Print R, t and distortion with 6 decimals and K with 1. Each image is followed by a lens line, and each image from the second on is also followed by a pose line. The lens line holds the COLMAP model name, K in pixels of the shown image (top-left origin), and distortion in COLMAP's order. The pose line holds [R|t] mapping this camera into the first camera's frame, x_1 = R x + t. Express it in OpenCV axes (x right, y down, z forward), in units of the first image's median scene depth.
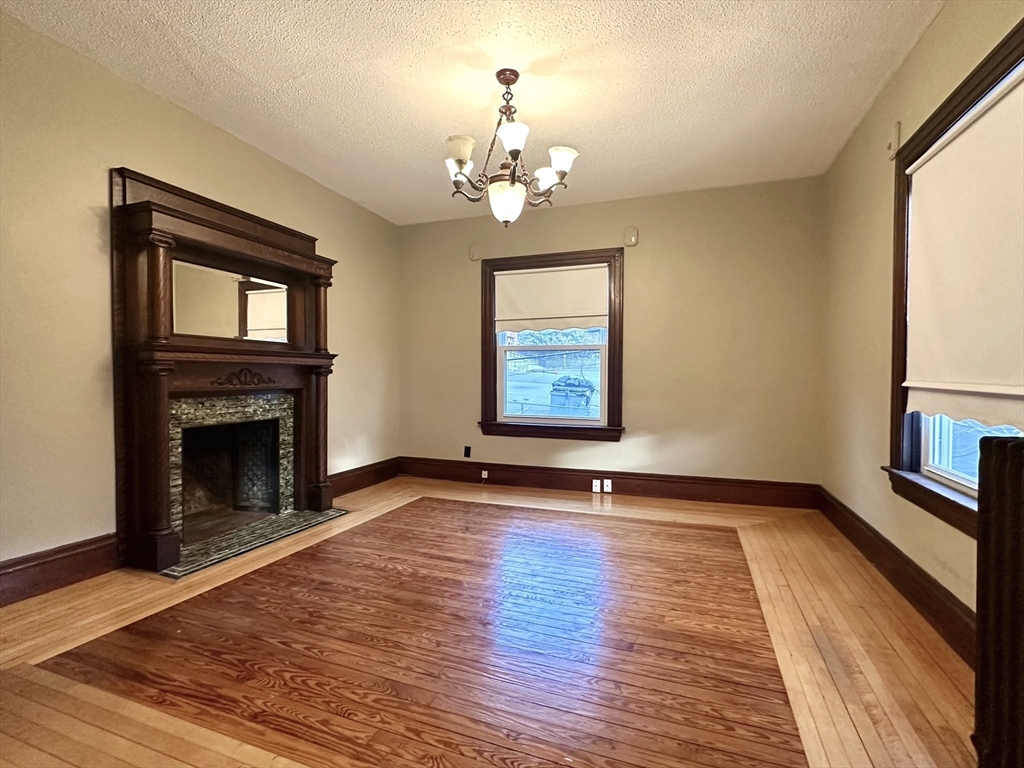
lens RADIAL K [[482.5, 0, 512.6], [0, 482.5, 382.4], [0, 0, 1]] dist [-0.001934, -0.000236]
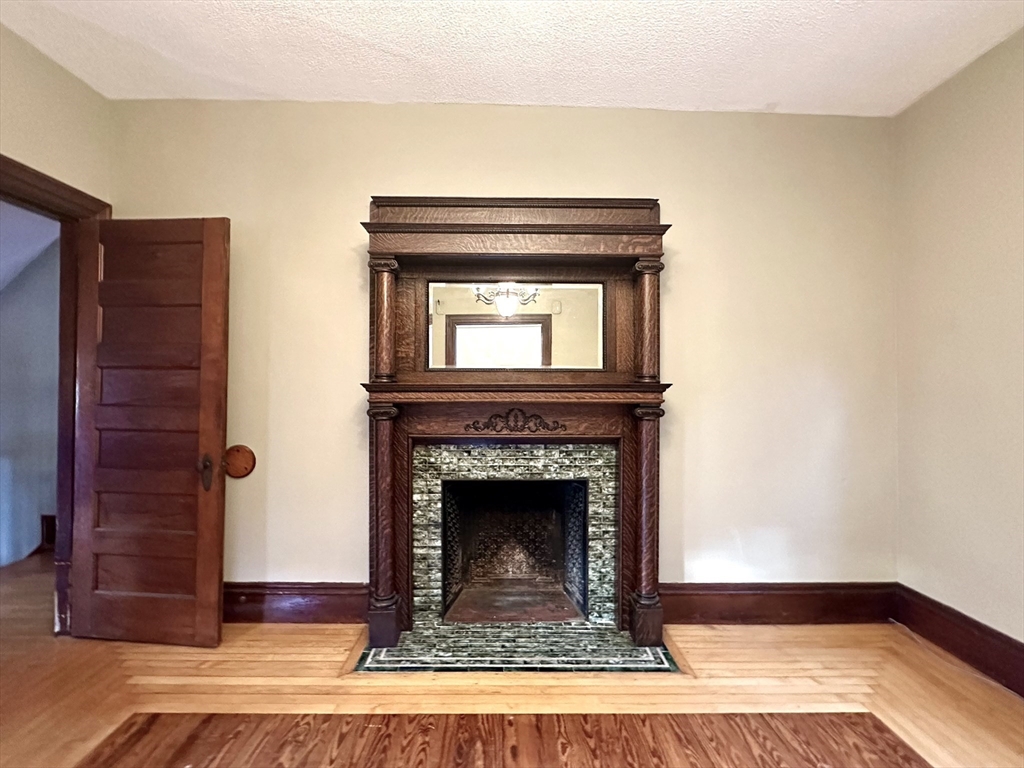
lens RADIAL K [[482.5, 0, 510.9], [0, 482.5, 386.0], [0, 0, 1]] dist [-0.001934, -0.000236]
pose [[0.360436, -0.011782, -0.932710, 0.127933], [-0.014029, 0.999739, -0.018050, -0.049128], [0.932679, 0.019591, 0.360176, 0.713398]]
